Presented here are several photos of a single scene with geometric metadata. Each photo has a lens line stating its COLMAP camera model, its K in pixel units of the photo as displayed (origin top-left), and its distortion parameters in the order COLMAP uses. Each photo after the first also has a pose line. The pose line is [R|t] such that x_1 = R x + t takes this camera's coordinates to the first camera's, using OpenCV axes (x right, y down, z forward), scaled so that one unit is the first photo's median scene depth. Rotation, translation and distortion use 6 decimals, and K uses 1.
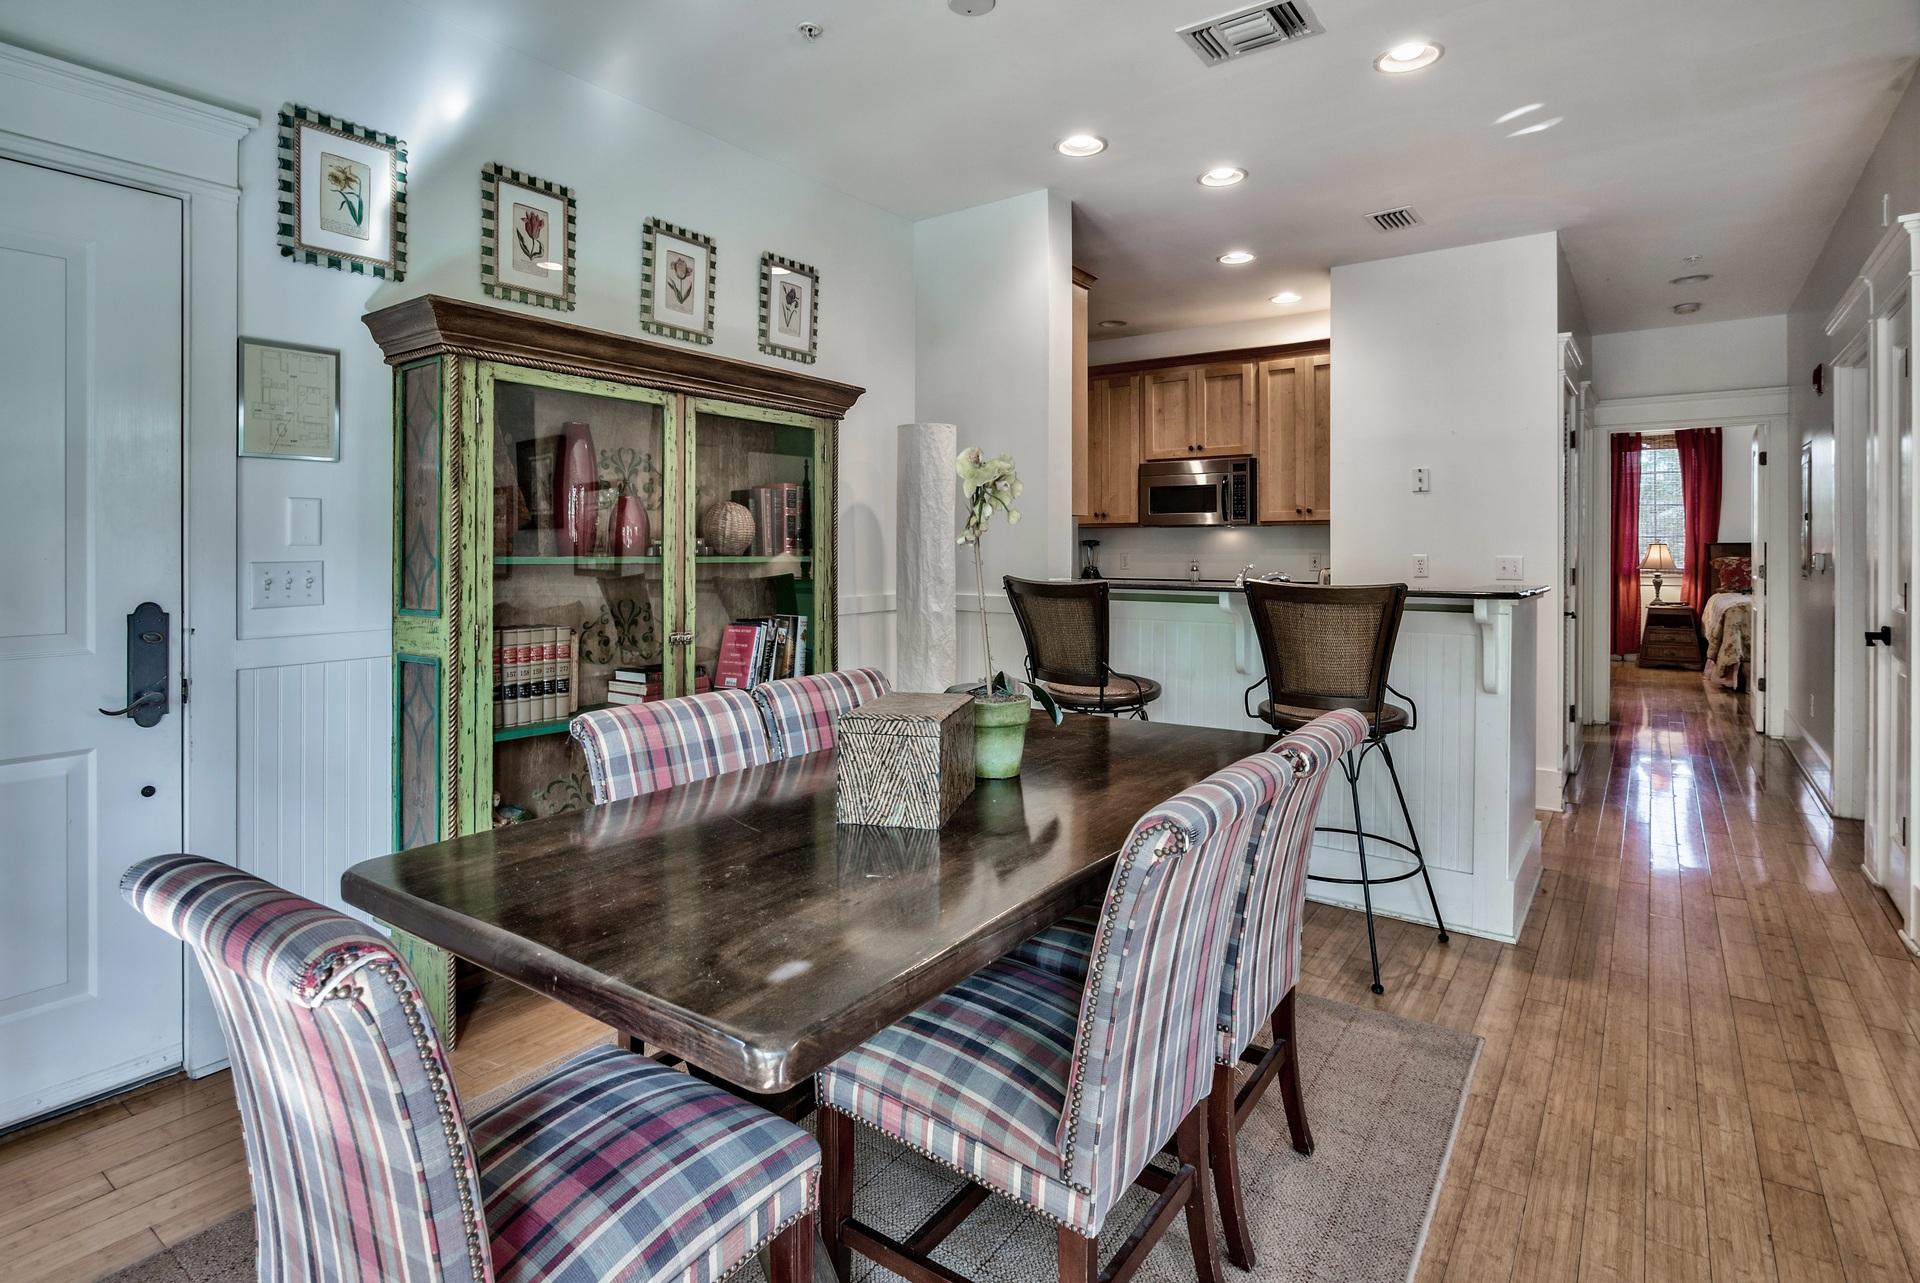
lens RADIAL K [[976.1, 0, 957.1], [0, 976.1, 529.3], [0, 0, 1]] dist [-0.000852, -0.000248]
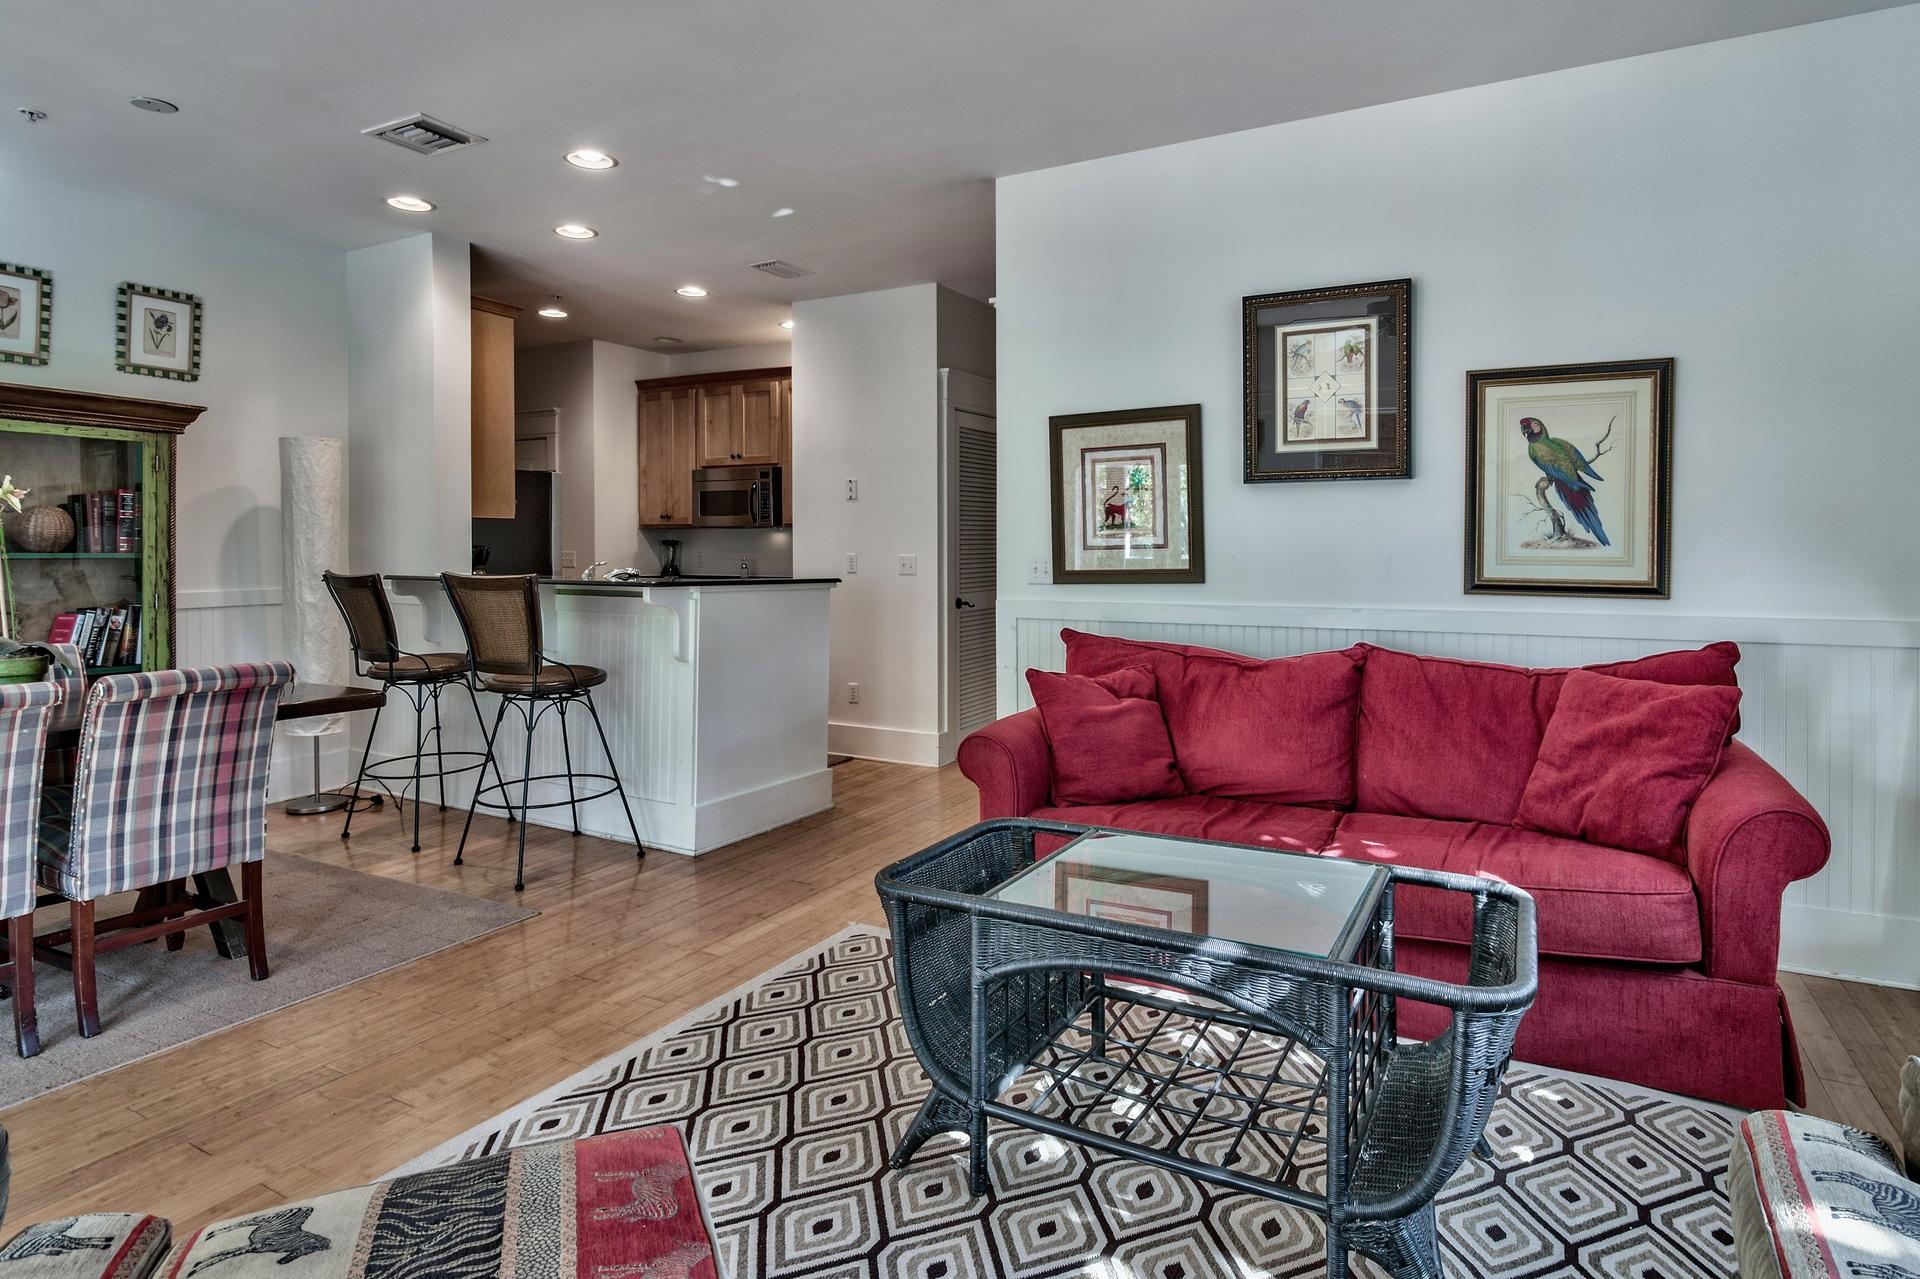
lens RADIAL K [[1029.9, 0, 1008.5], [0, 1029.9, 543.2], [0, 0, 1]] dist [0.000554, 0.000555]
pose [[0.989666, 0.003186, 0.143356, 0.608459], [-0.005280, 0.999885, 0.014228, -0.006048], [-0.143294, -0.014837, 0.989569, -0.306557]]
